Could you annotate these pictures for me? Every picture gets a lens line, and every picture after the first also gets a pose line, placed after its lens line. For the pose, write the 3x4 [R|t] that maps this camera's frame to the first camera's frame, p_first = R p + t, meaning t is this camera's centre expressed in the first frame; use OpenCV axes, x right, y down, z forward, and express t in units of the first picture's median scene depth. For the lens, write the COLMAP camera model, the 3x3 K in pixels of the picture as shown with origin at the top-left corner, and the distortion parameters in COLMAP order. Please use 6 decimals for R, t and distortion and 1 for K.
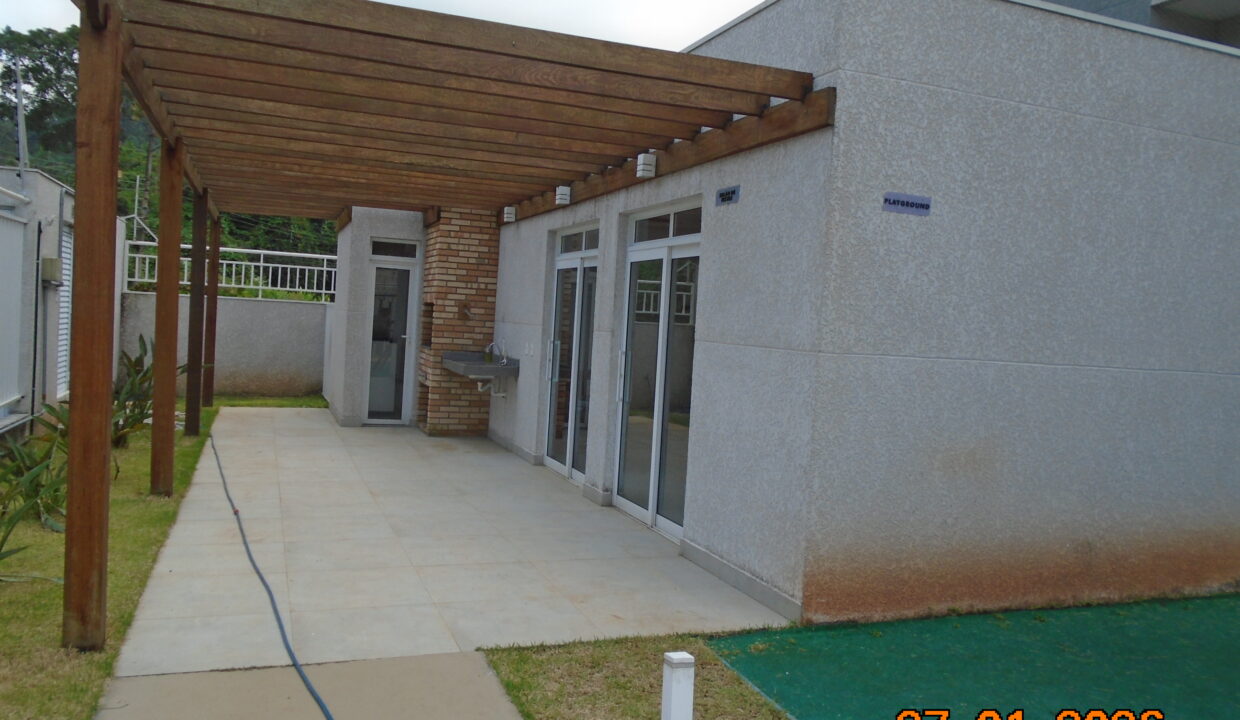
lens RADIAL K [[961.3, 0, 620.0], [0, 961.3, 360.0], [0, 0, 1]] dist [-0.043218, -0.001418]
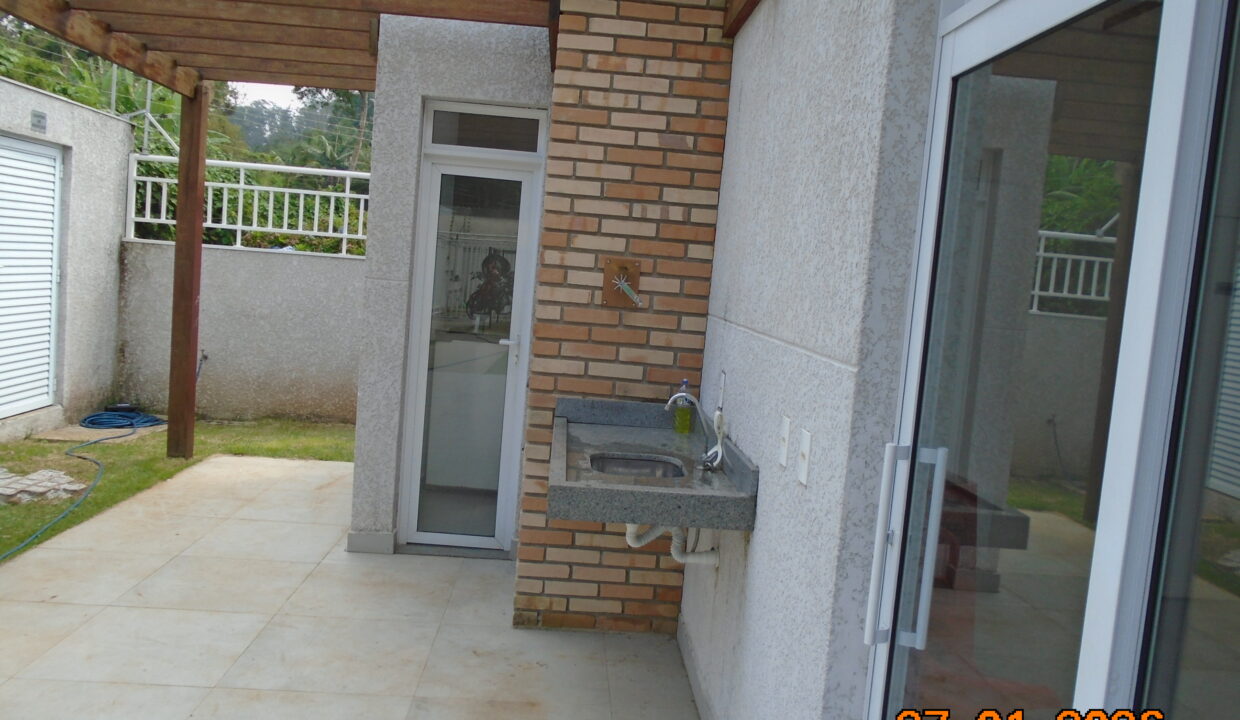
lens RADIAL K [[961.3, 0, 620.0], [0, 961.3, 360.0], [0, 0, 1]] dist [-0.043218, -0.001418]
pose [[0.954509, 0.044656, -0.294819, -0.057884], [-0.036372, 0.998776, 0.033527, -0.034987], [0.295955, -0.021279, 0.954965, 0.661800]]
